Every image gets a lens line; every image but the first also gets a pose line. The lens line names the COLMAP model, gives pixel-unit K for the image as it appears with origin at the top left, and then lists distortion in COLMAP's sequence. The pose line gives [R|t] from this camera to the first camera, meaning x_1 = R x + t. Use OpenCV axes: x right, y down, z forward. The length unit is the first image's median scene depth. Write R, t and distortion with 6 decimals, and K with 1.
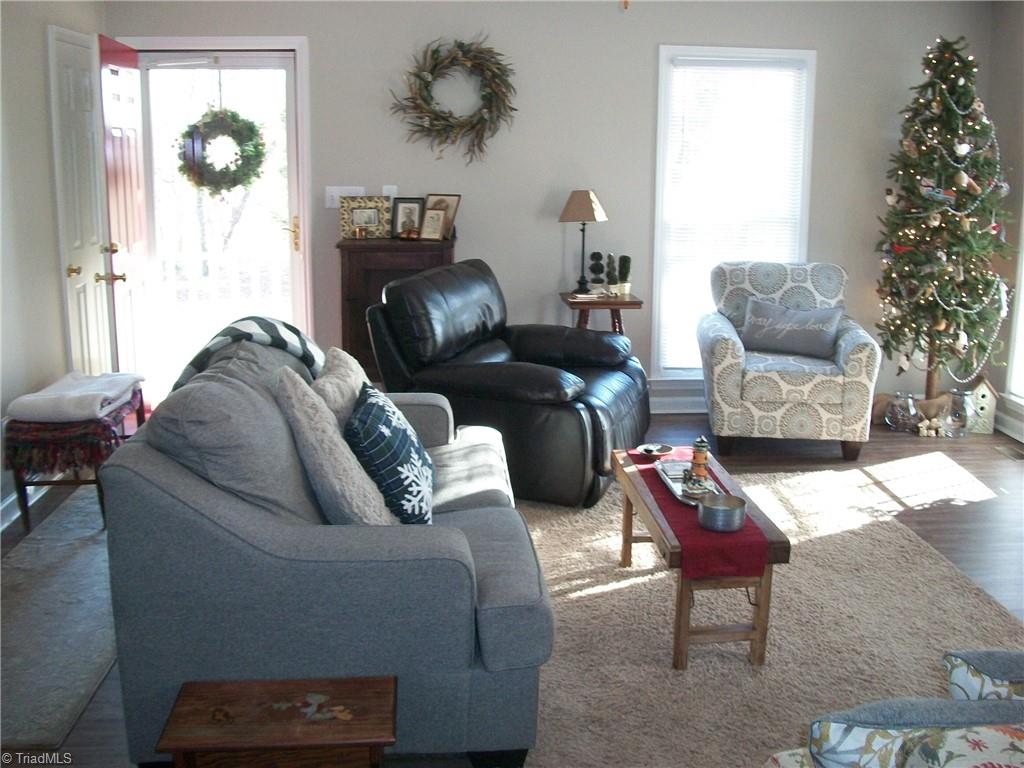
lens RADIAL K [[1073.0, 0, 512.0], [0, 1073.0, 384.0], [0, 0, 1]] dist [-0.166597, 0.150054]
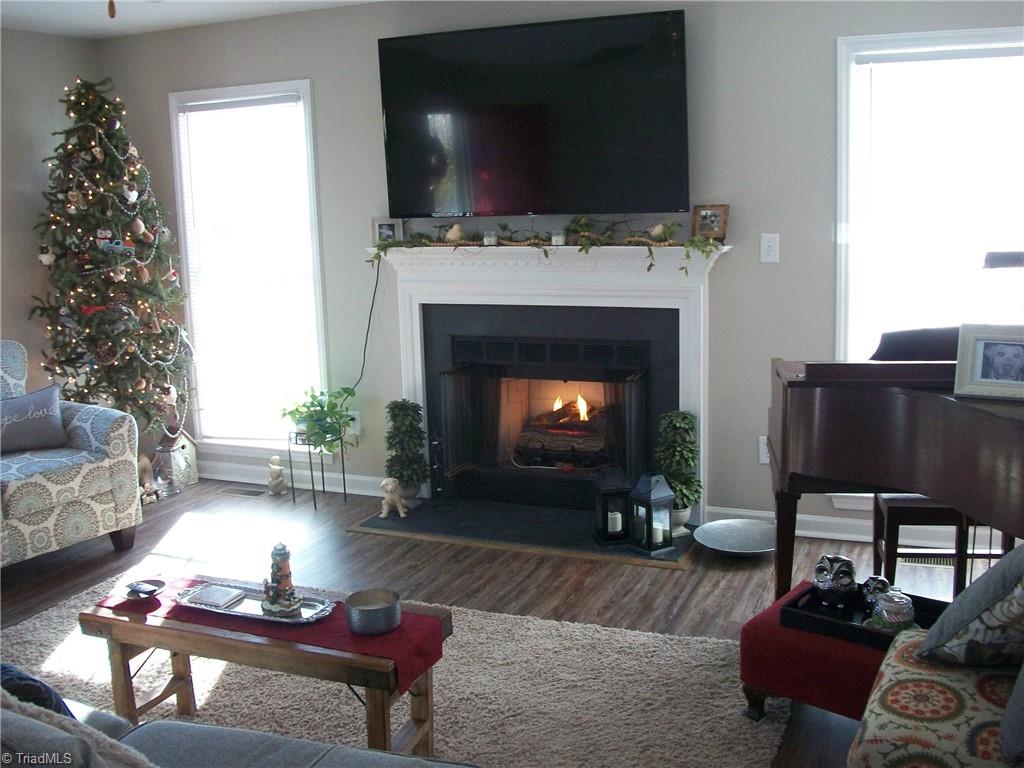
lens RADIAL K [[1073.0, 0, 512.0], [0, 1073.0, 384.0], [0, 0, 1]] dist [-0.166597, 0.150054]
pose [[0.442744, -0.181878, 0.878008, -0.281864], [0.230410, 0.969407, 0.084624, -0.061994], [-0.866539, 0.164835, 0.471105, 0.283238]]
